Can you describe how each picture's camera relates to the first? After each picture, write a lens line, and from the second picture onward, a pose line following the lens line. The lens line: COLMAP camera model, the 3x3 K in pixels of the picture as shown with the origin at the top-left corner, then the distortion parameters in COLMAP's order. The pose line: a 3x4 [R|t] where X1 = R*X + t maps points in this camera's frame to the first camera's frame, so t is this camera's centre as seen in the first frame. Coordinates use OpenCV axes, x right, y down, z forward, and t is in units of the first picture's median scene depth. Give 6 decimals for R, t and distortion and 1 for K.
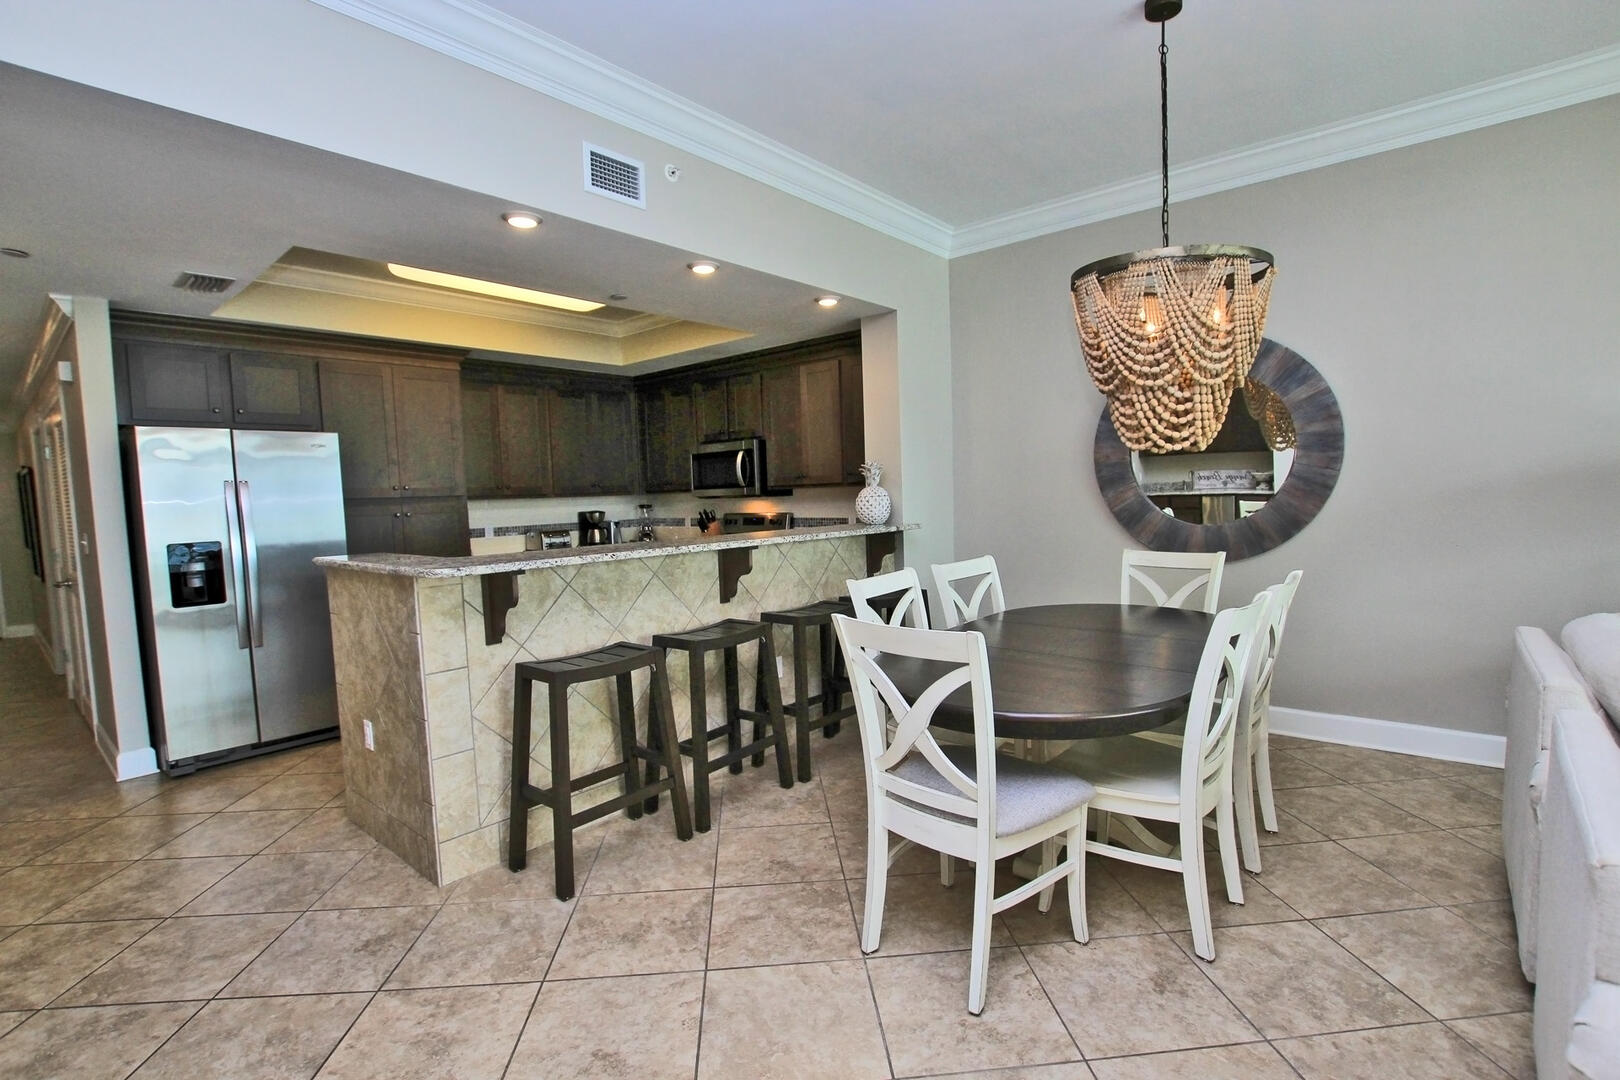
lens RADIAL K [[755.7, 0, 809.2], [0, 755.7, 549.3], [0, 0, 1]] dist [-0.033225, 0.003974]
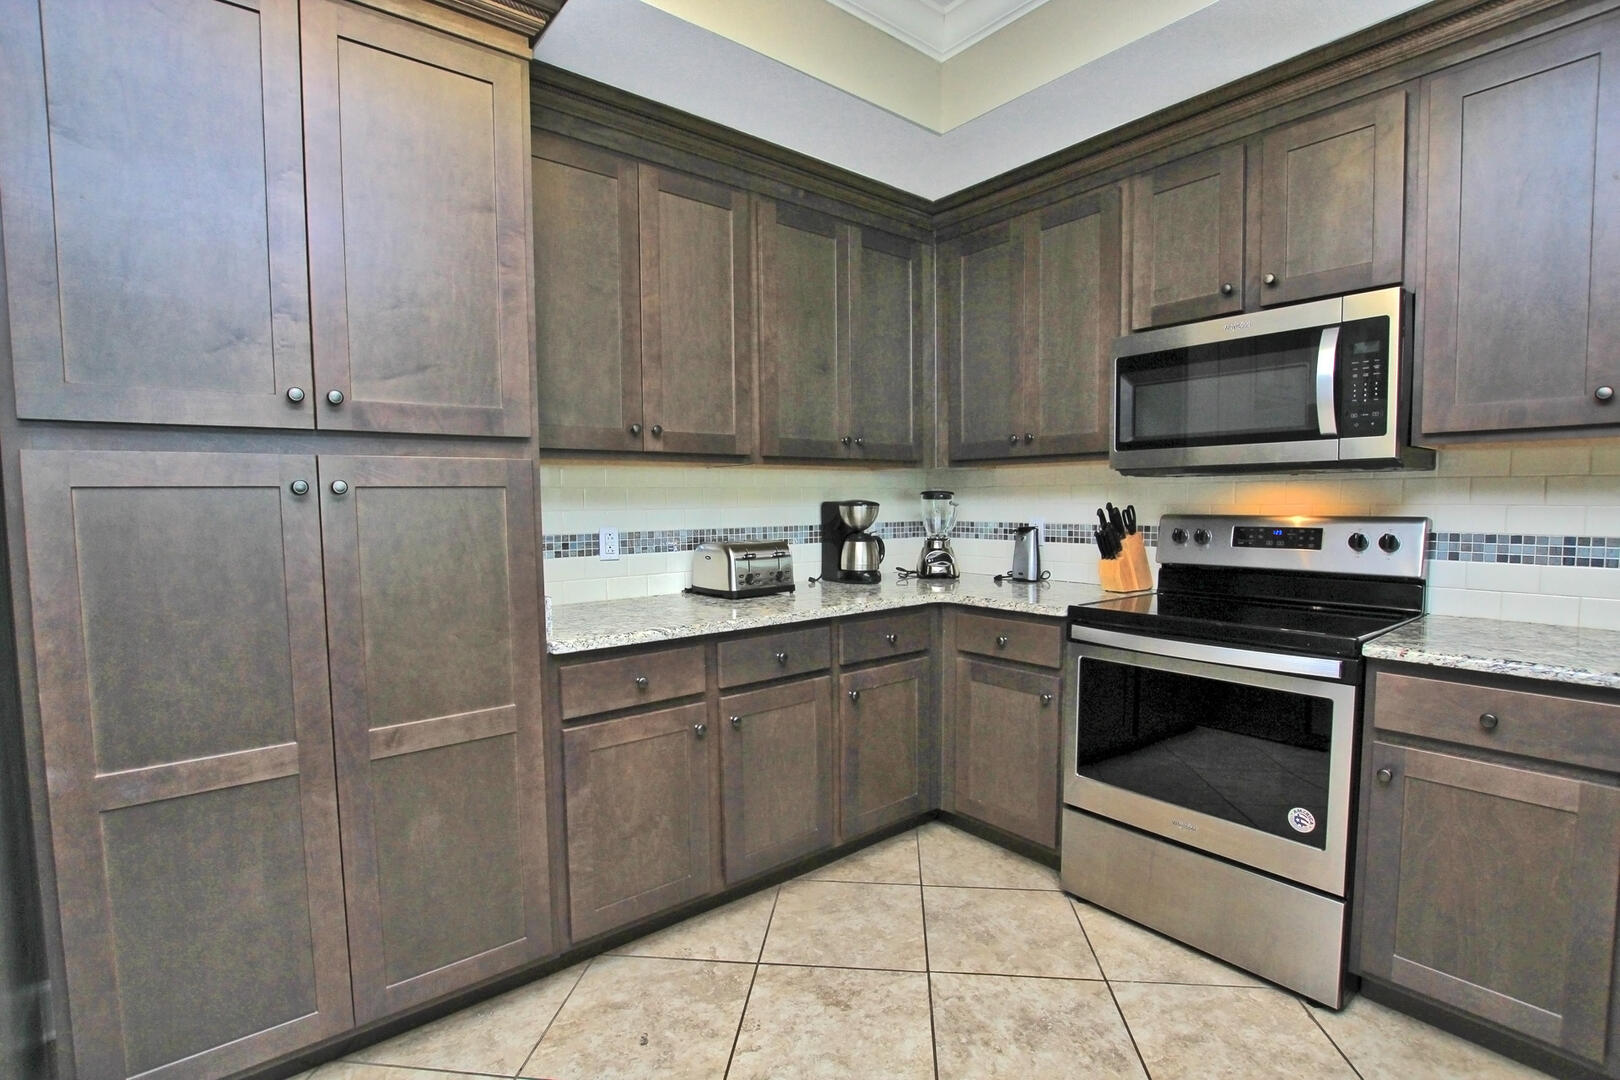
lens RADIAL K [[755.7, 0, 814.9], [0, 755.7, 549.0], [0, 0, 1]] dist [-0.033225, 0.003974]
pose [[0.987241, 0.032502, -0.155878, -0.364509], [-0.032933, 0.999458, -0.000183, -0.034777], [0.155788, 0.005314, 0.987776, 0.887752]]
